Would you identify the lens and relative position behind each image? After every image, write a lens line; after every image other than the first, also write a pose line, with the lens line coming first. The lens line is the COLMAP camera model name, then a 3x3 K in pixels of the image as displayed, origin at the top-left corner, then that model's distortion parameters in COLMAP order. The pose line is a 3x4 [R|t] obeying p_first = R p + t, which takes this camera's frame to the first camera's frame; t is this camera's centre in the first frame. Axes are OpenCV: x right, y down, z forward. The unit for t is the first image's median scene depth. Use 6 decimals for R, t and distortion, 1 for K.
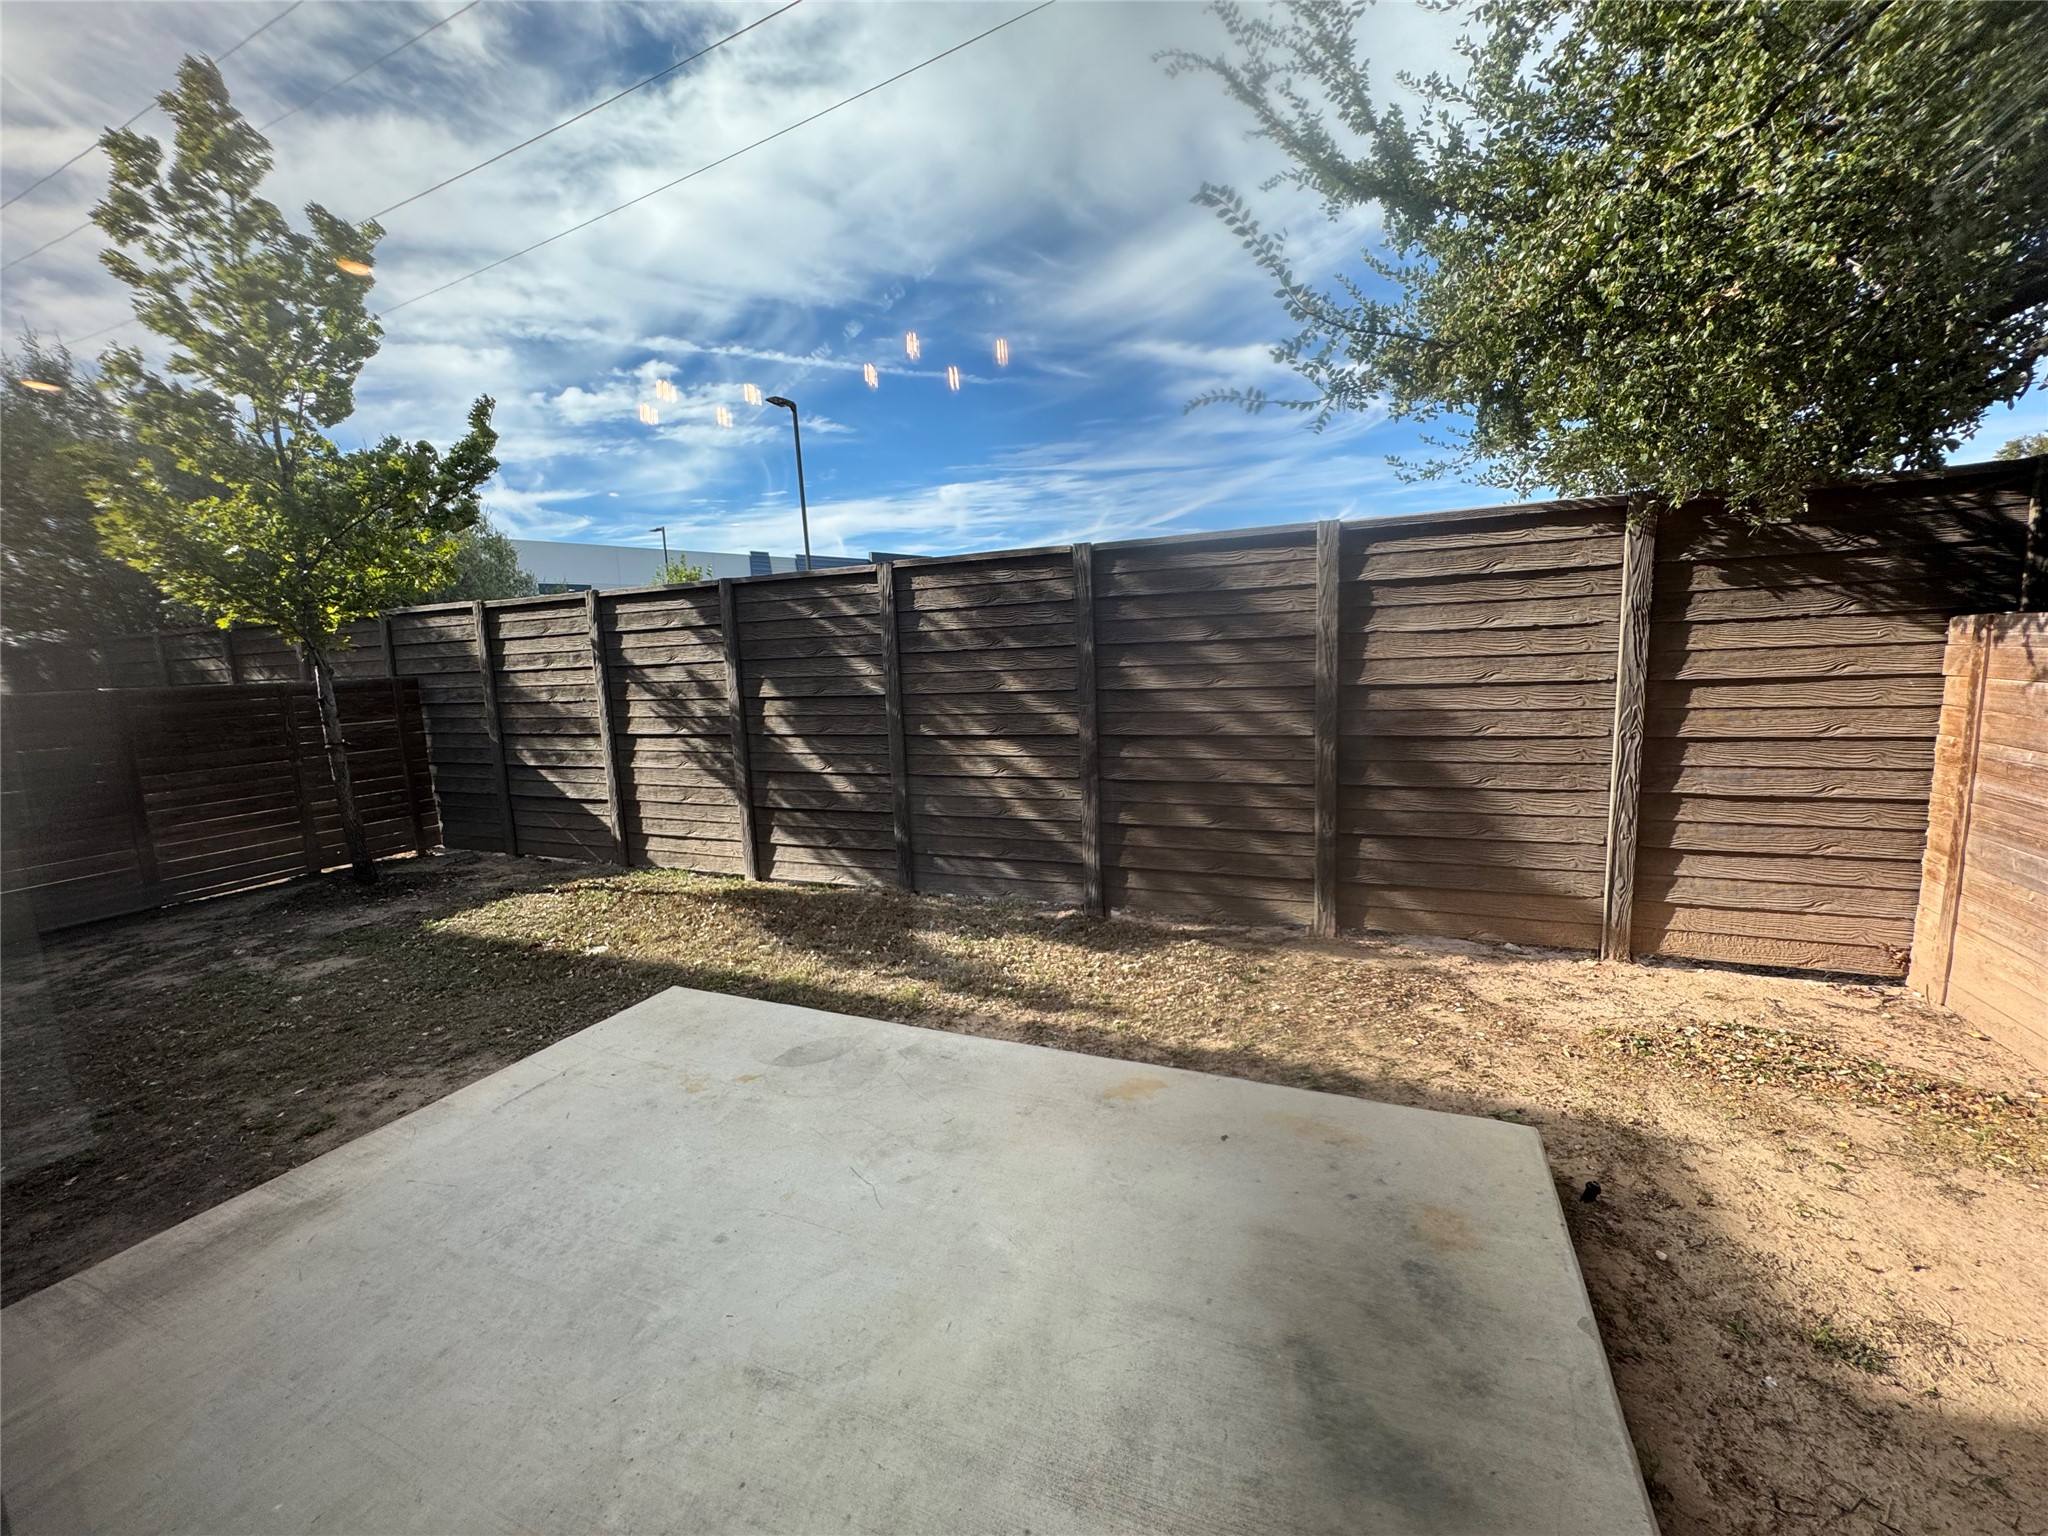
lens RADIAL K [[824.4, 0, 1032.2], [0, 824.4, 768.9], [0, 0, 1]] dist [-0.003824, 0.000555]
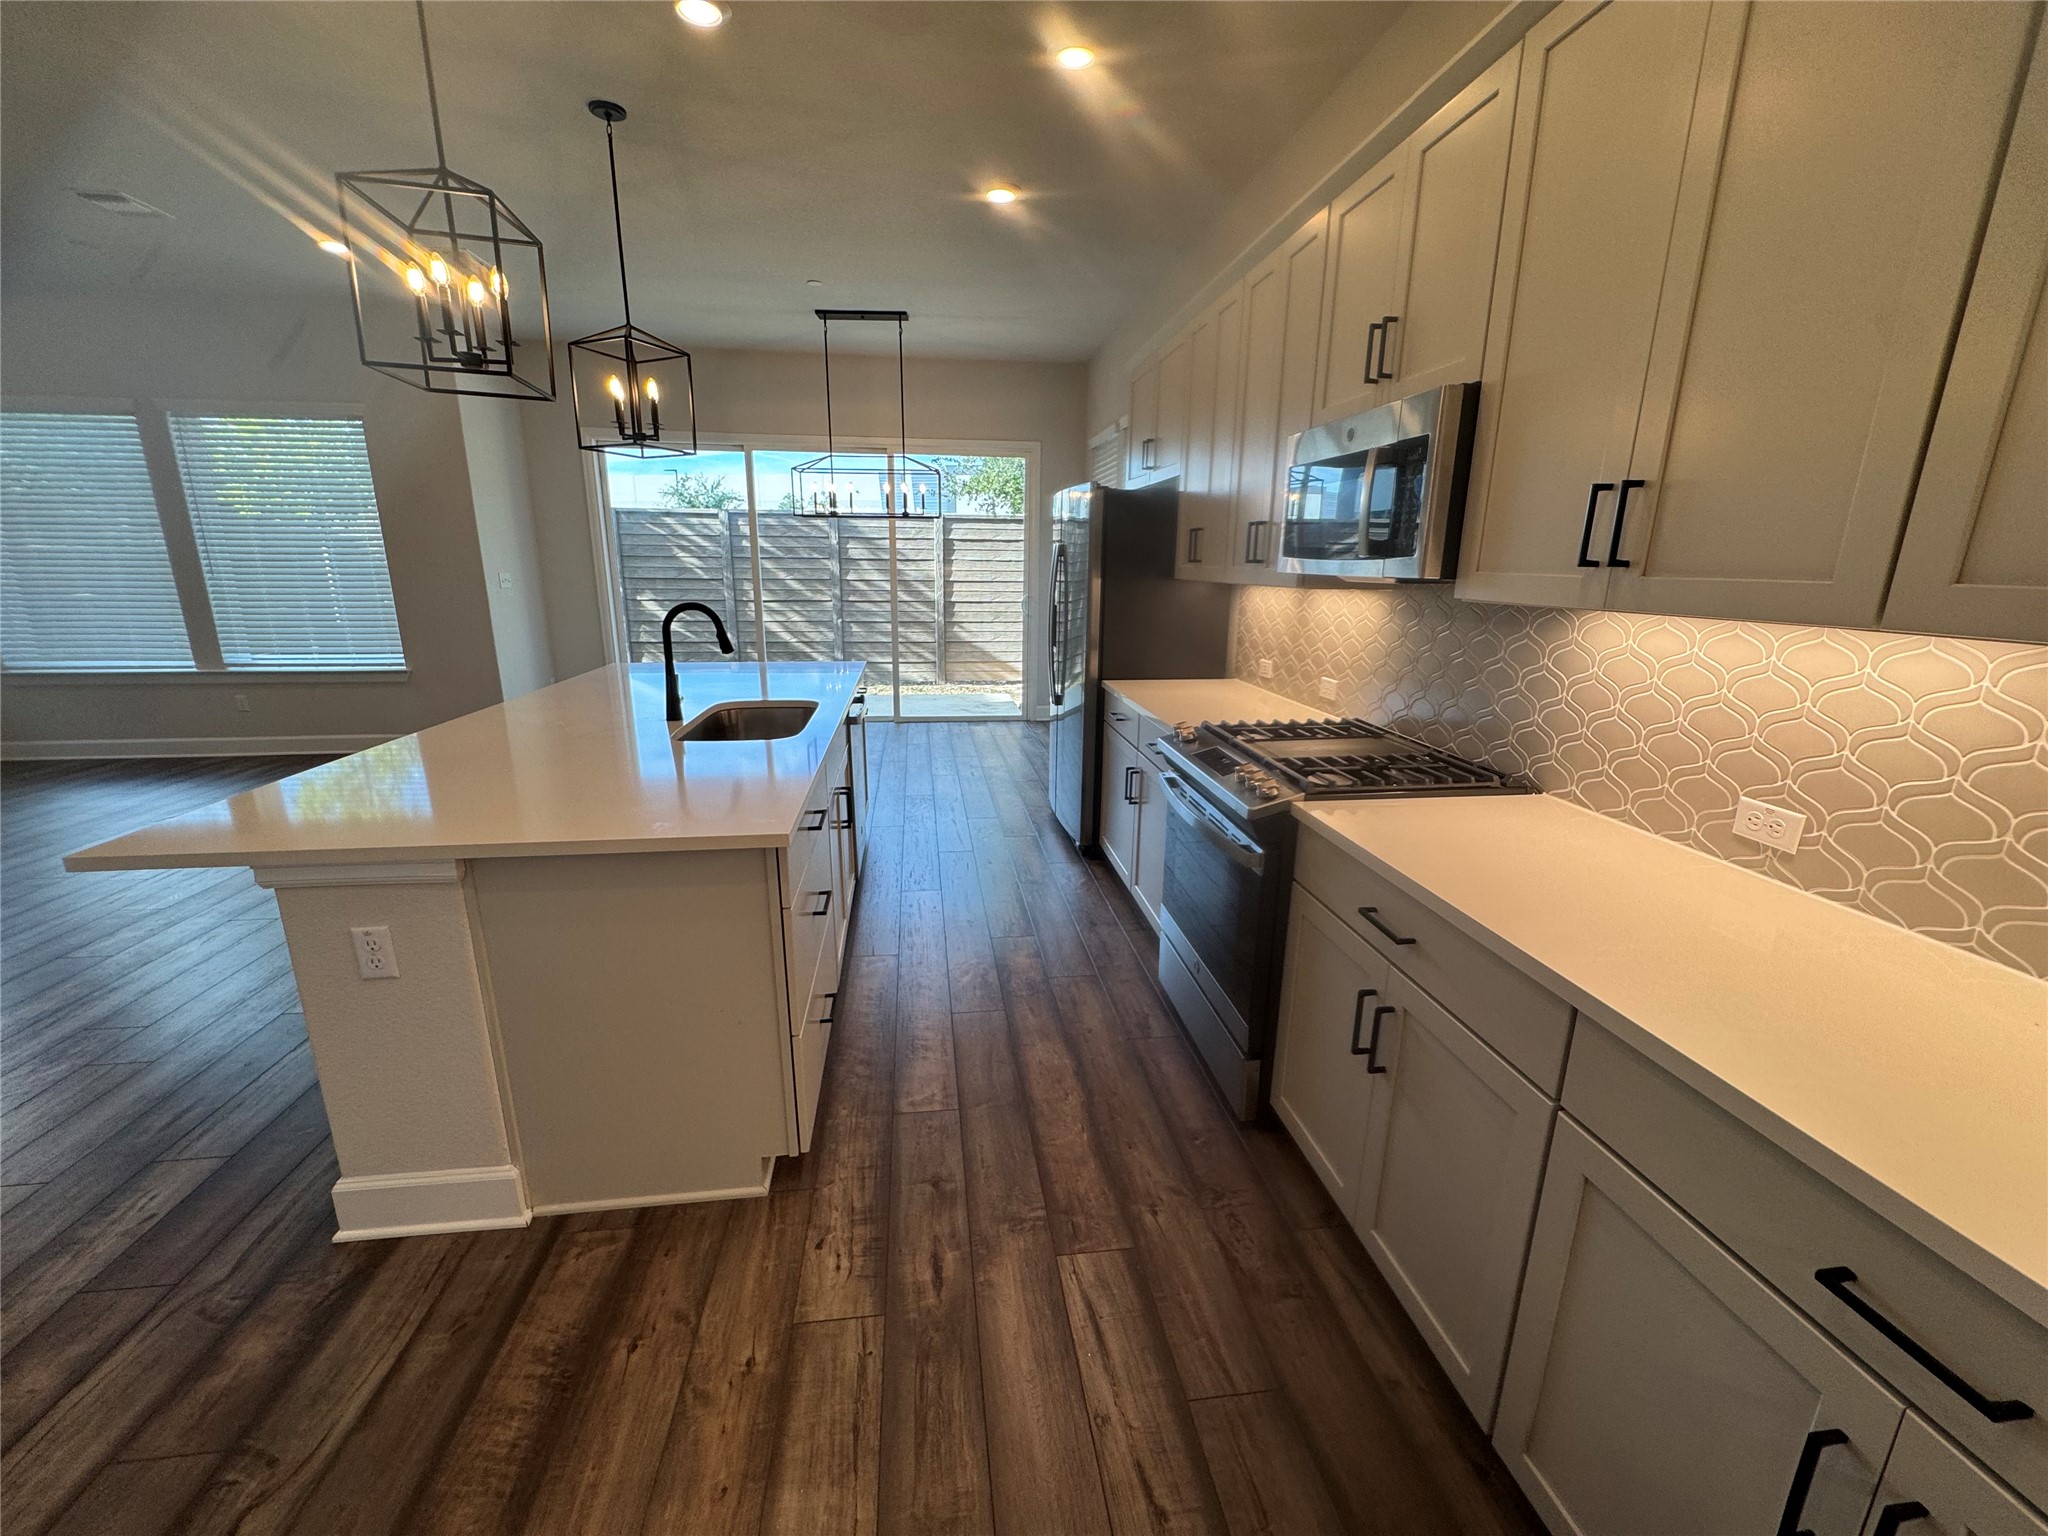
lens RADIAL K [[824.4, 0, 1018.0], [0, 824.4, 766.9], [0, 0, 1]] dist [-0.003824, 0.000555]
pose [[0.867862, -0.071826, 0.491586, -0.812179], [0.025536, 0.994635, 0.100244, 0.248372], [-0.496149, -0.074445, 0.865040, -1.514414]]
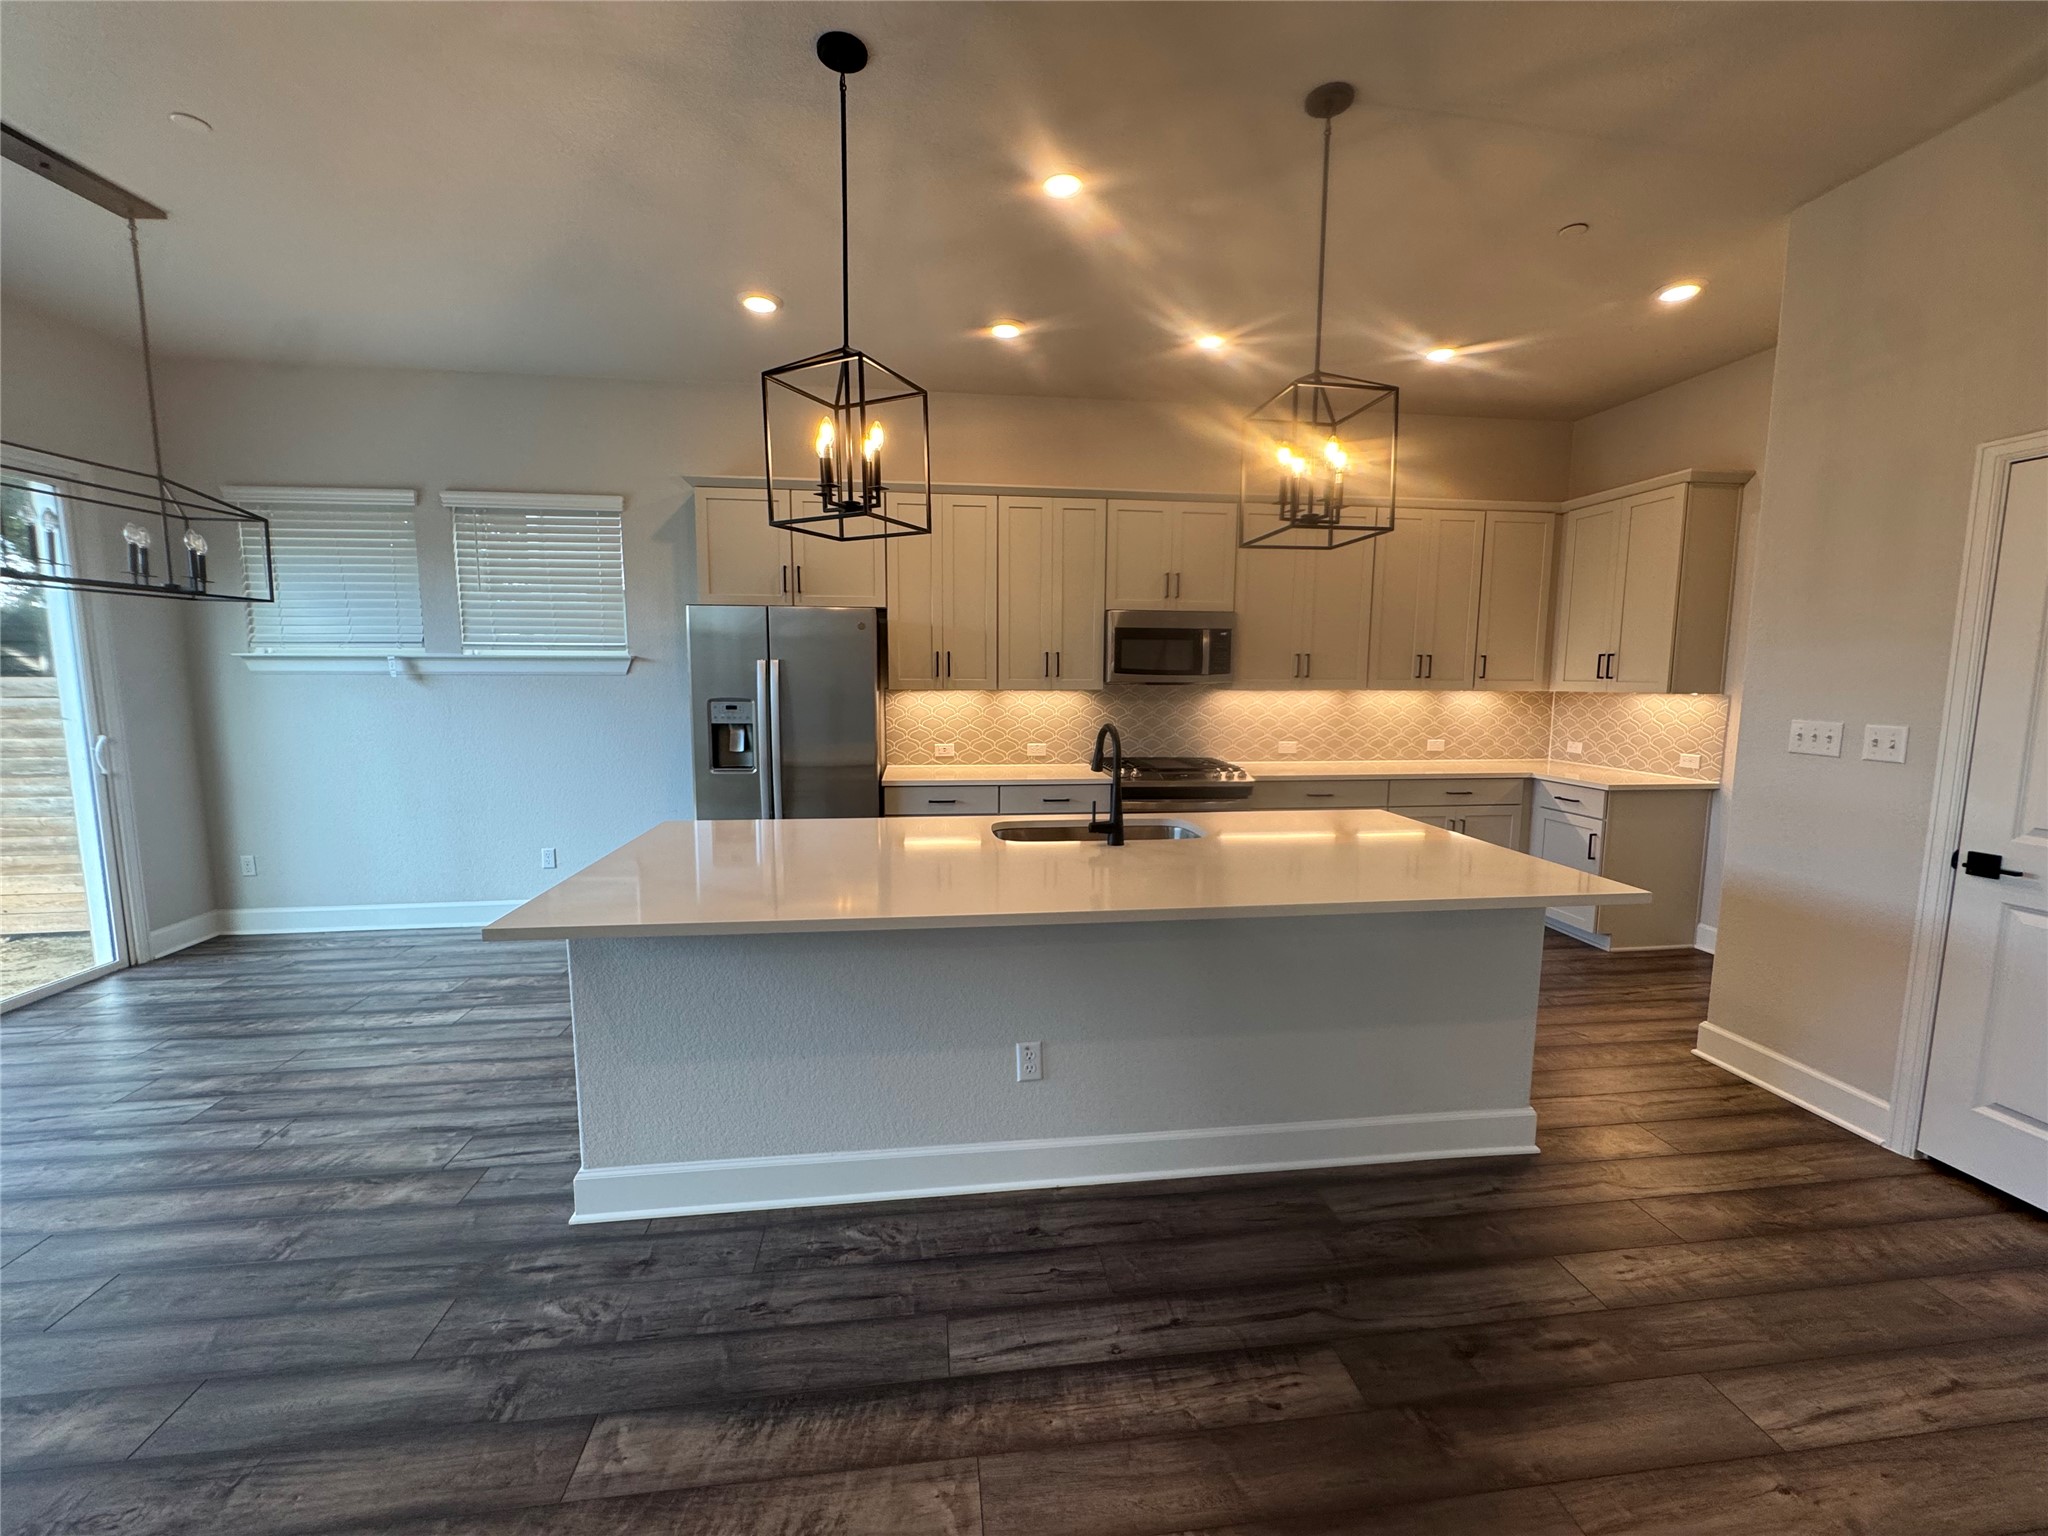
lens RADIAL K [[824.4, 0, 1025.3], [0, 824.4, 765.2], [0, 0, 1]] dist [-0.003824, 0.000555]
pose [[-0.499572, -0.058183, 0.864316, -1.239270], [0.140246, 0.979147, 0.146975, 0.106114], [-0.854844, 0.194642, -0.480995, -0.447633]]
